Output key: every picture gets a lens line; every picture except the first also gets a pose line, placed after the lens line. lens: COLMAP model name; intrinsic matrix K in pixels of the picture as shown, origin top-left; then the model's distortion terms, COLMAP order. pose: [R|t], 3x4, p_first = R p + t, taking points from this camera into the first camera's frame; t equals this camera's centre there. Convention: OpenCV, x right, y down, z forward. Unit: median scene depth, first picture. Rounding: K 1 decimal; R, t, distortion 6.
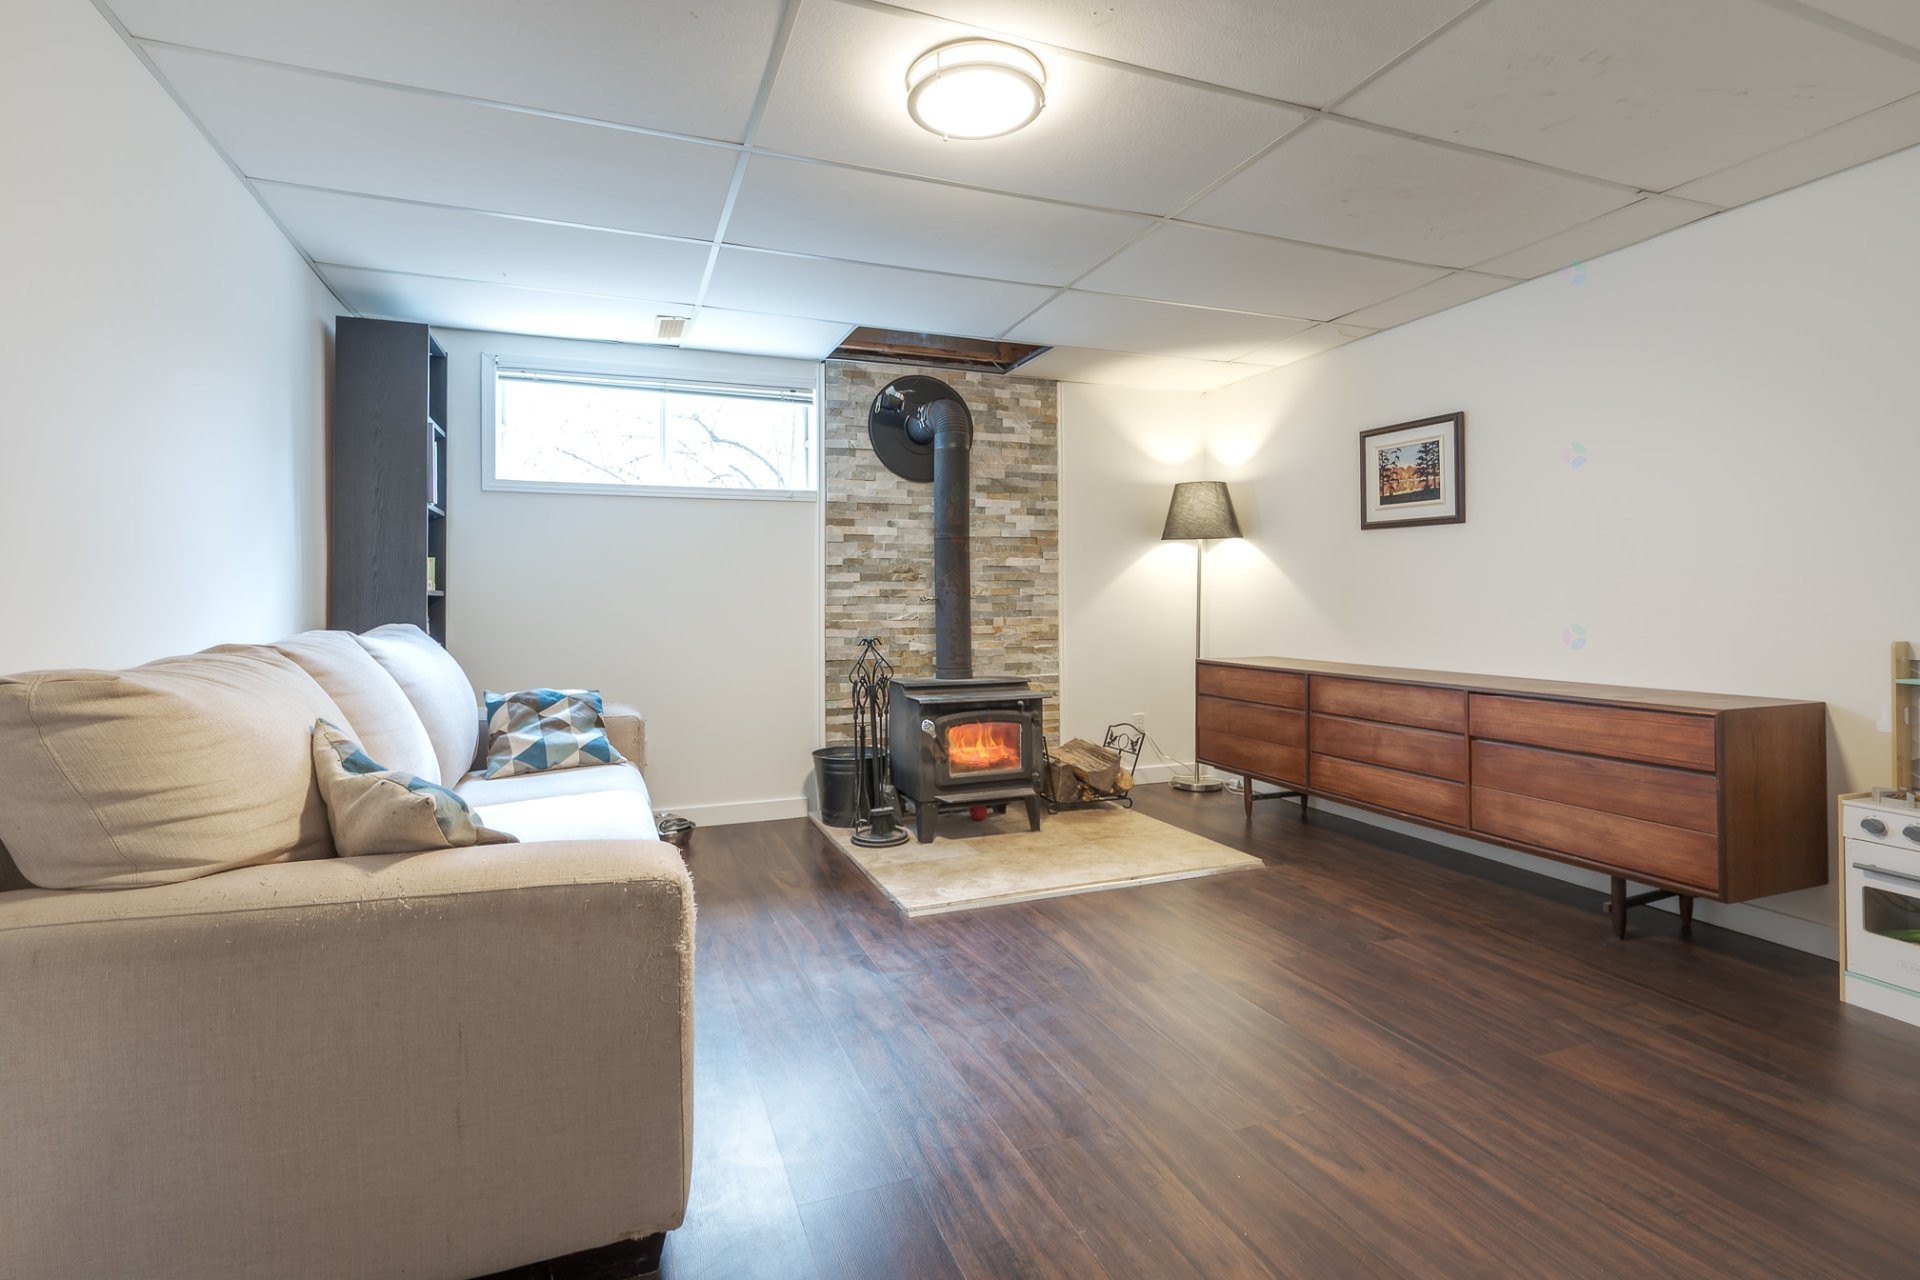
lens RADIAL K [[874.7, 0, 953.0], [0, 874.7, 572.1], [0, 0, 1]] dist [-0.001442, -0.000076]
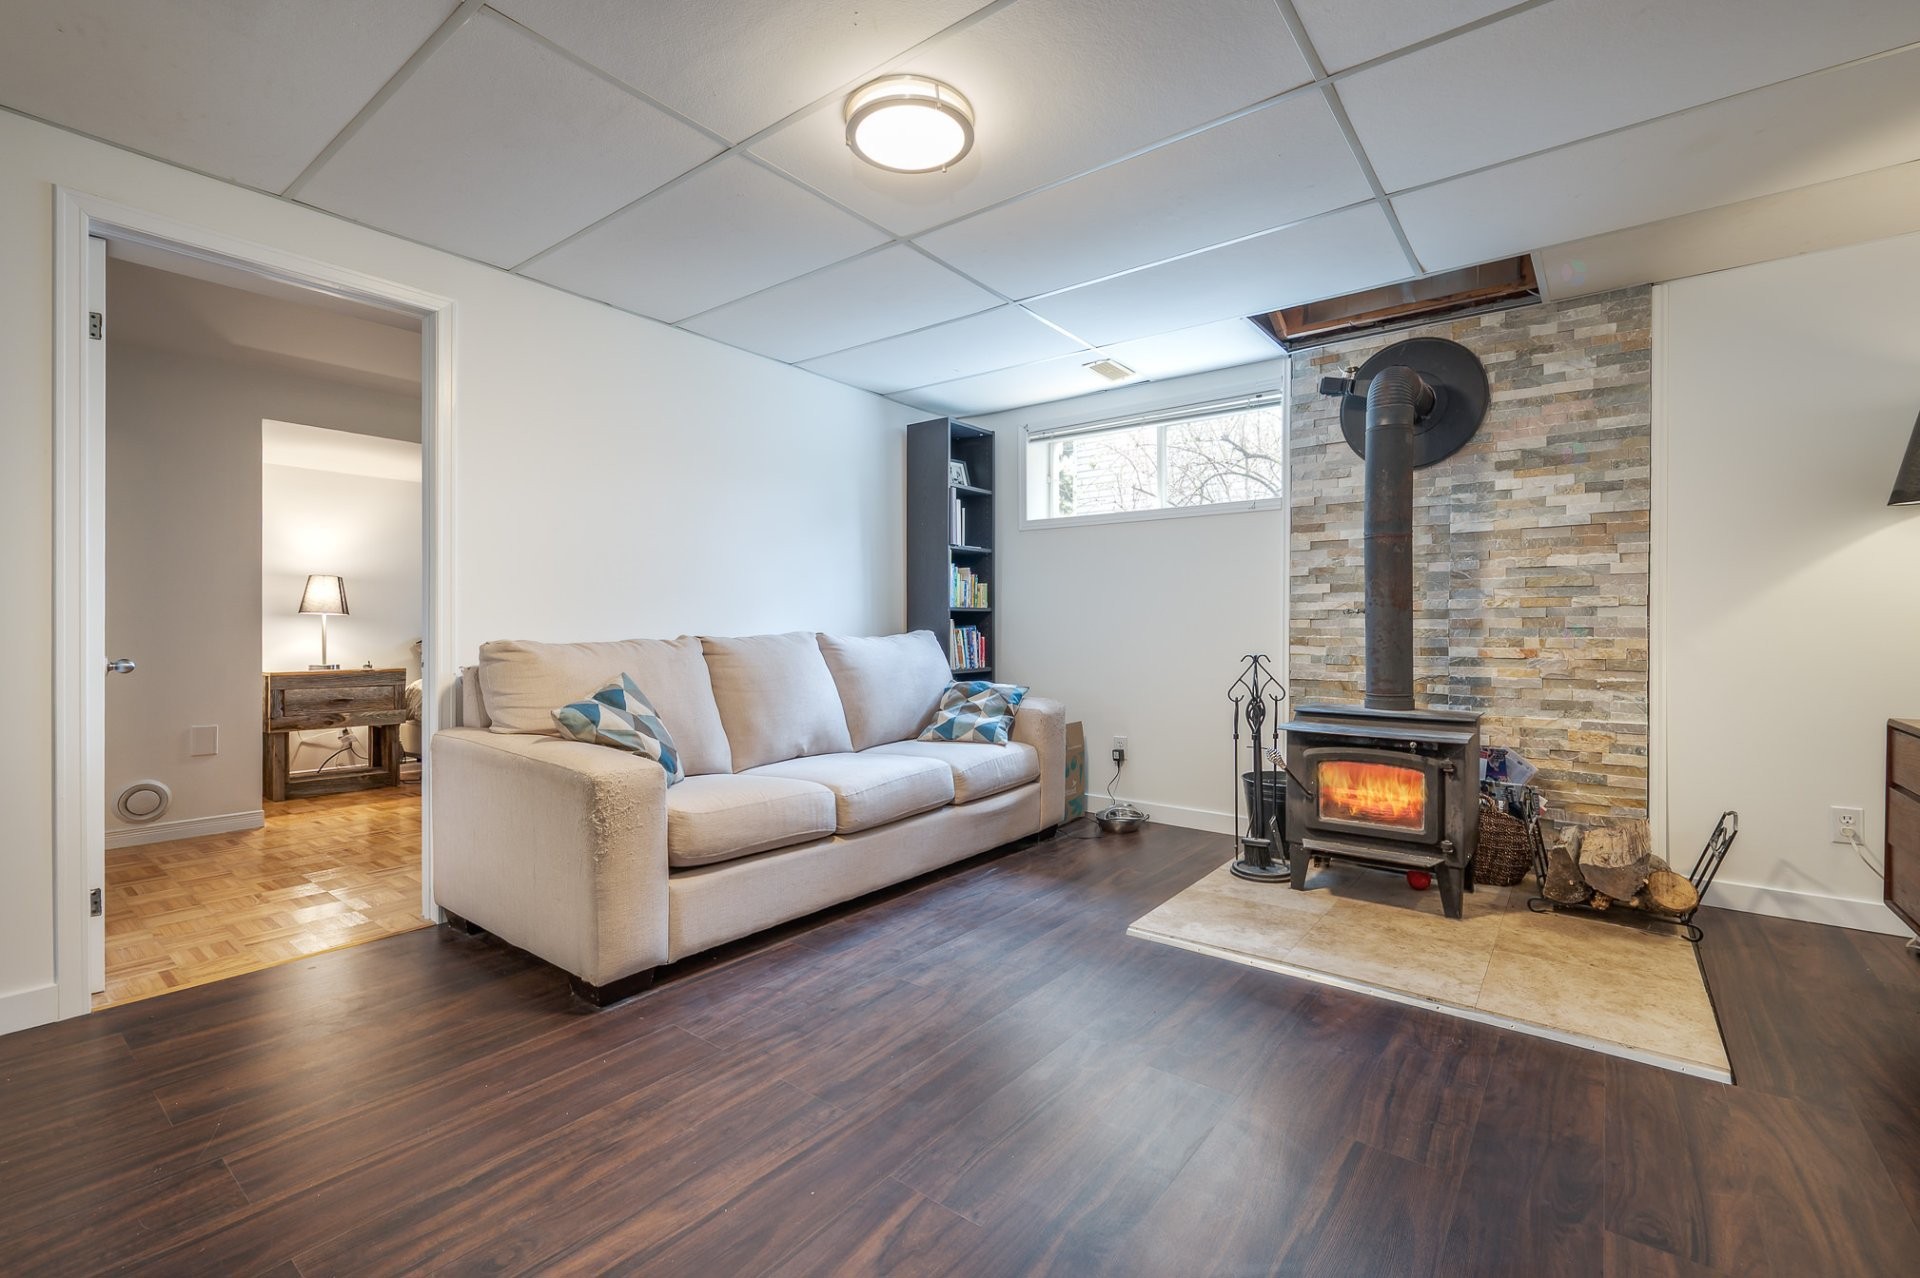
lens RADIAL K [[839.7, 0, 964.0], [0, 839.7, 615.7], [0, 0, 1]] dist [-0.000272, 0.000241]
pose [[0.526580, -0.002551, -0.850122, 0.419628], [0.024757, 0.999617, 0.012335, 0.013793], [0.849765, -0.027541, 0.526442, 0.230310]]
